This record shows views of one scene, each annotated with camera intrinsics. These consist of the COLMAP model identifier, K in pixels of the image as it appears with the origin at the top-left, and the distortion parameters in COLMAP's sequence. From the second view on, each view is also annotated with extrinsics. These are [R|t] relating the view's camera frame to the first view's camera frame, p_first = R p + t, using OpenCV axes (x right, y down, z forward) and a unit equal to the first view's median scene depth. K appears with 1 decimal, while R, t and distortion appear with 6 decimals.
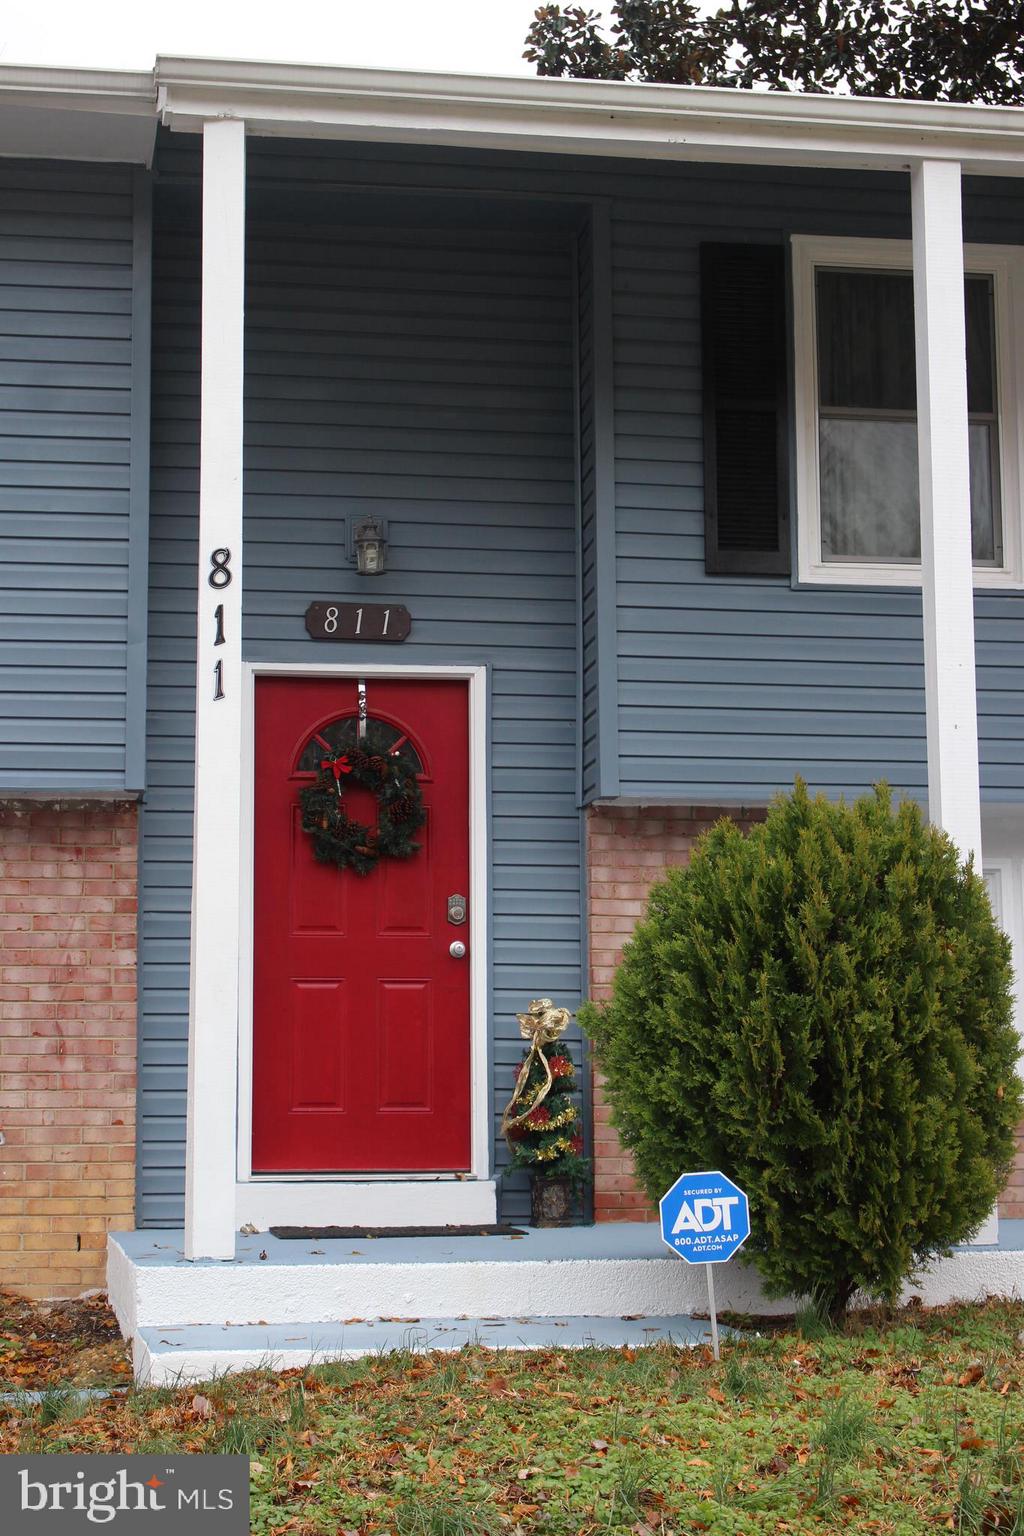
lens RADIAL K [[2750.8, 0, 512.0], [0, 2750.8, 768.0], [0, 0, 1]] dist [-0.014163, 0.023042]
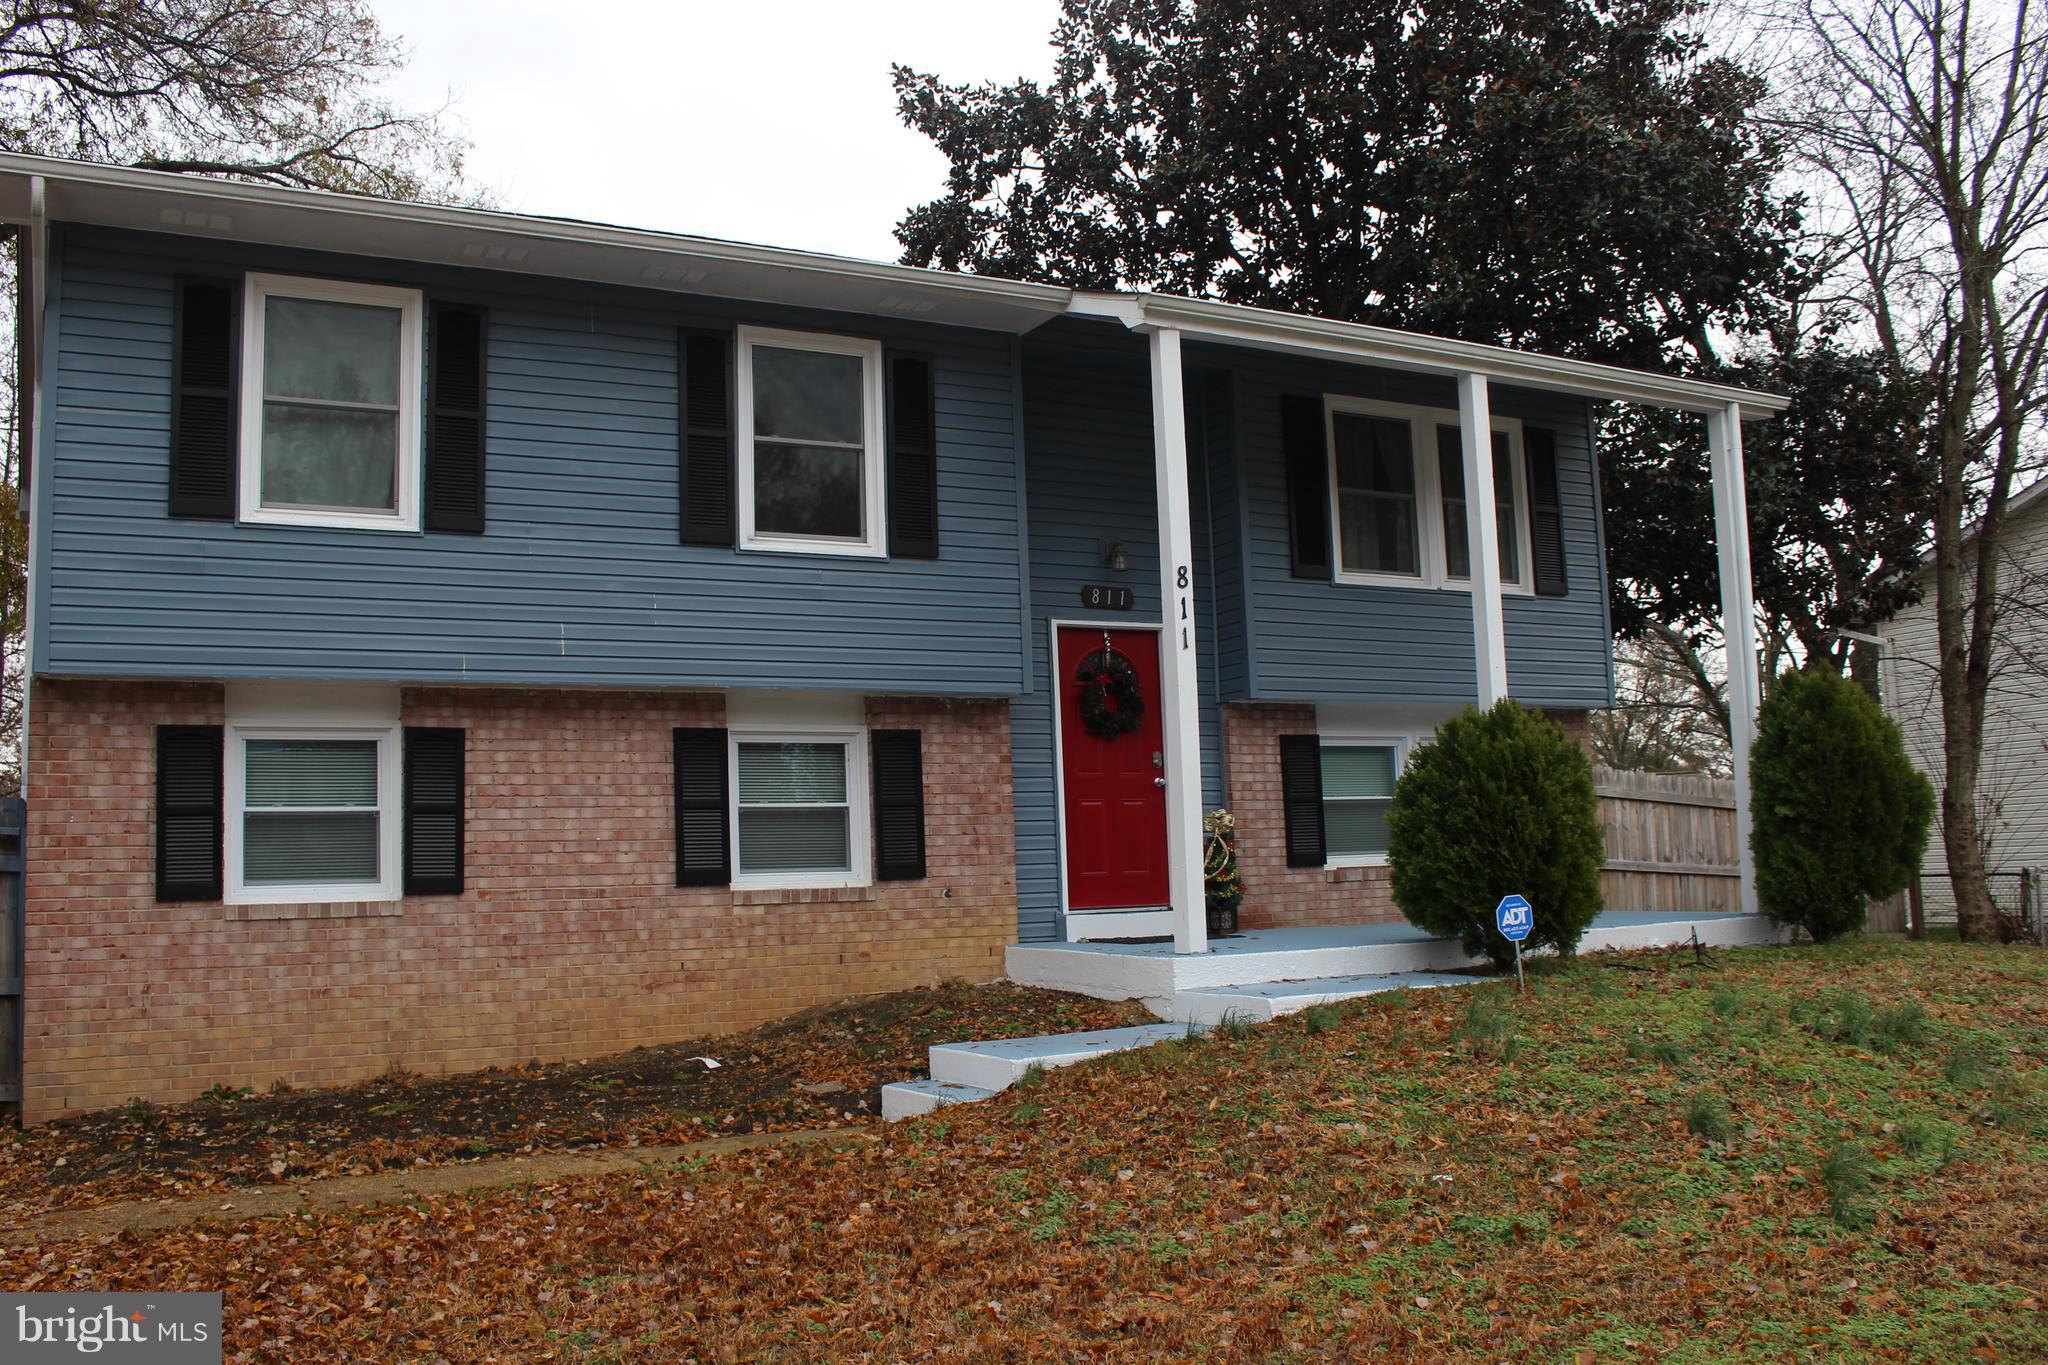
lens RADIAL K [[1800.3, 0, 1024.0], [0, 1800.3, 682.5], [0, 0, 1]] dist [-0.139337, 0.114084]
pose [[0.950900, 0.009559, 0.309349, -0.484998], [-0.015334, 0.999751, 0.016242, -0.017225], [-0.309117, -0.020188, 0.950810, -0.087503]]
